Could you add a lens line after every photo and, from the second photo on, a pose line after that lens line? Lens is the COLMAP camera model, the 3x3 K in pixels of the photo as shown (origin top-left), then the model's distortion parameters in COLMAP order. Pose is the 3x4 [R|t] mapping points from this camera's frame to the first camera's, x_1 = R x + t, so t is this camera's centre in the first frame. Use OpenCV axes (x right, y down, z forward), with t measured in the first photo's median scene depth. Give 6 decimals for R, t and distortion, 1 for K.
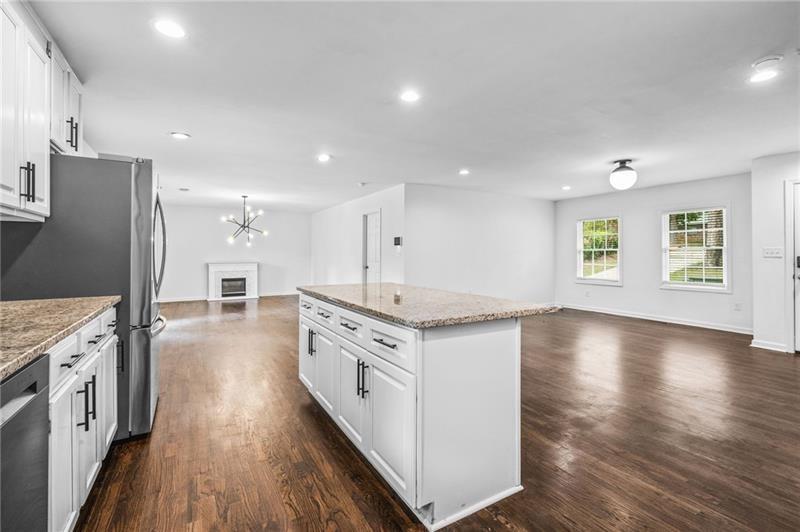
lens RADIAL K [[356.9, 0, 399.7], [0, 356.9, 252.7], [0, 0, 1]] dist [-0.000406, 0.000247]
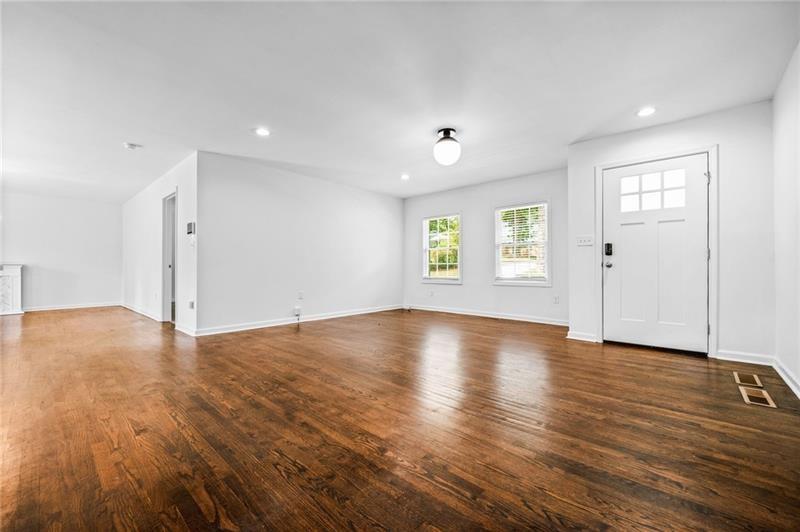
lens RADIAL K [[324.8, 0, 399.4], [0, 324.8, 269.2], [0, 0, 1]] dist [0.000829, 0.000005]
pose [[0.953857, -0.003600, 0.300240, 0.260332], [0.001119, 0.999964, 0.008434, 0.060956], [-0.300259, -0.007708, 0.953826, 0.269392]]
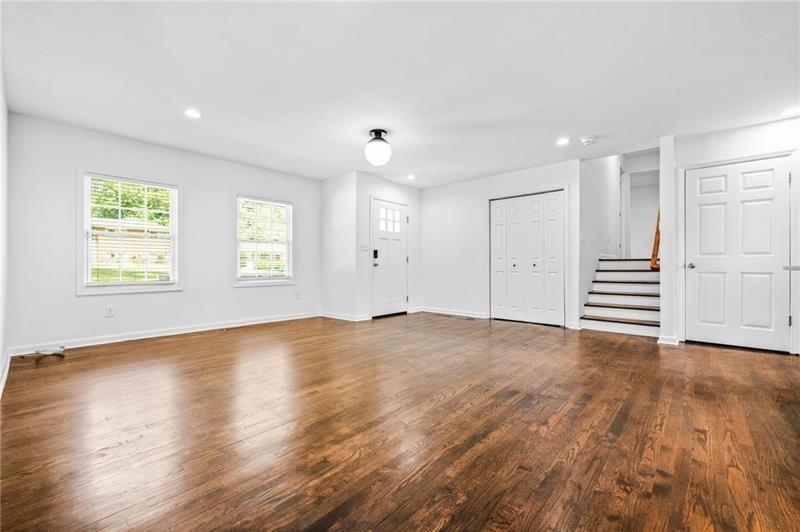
lens RADIAL K [[332.1, 0, 396.7], [0, 332.1, 263.0], [0, 0, 1]] dist [0.002253, 0.000491]
pose [[-0.303669, 0.005674, 0.952761, -0.137586], [-0.003907, 0.999966, -0.007200, 0.060344], [-0.952770, -0.005909, -0.303637, 1.093578]]
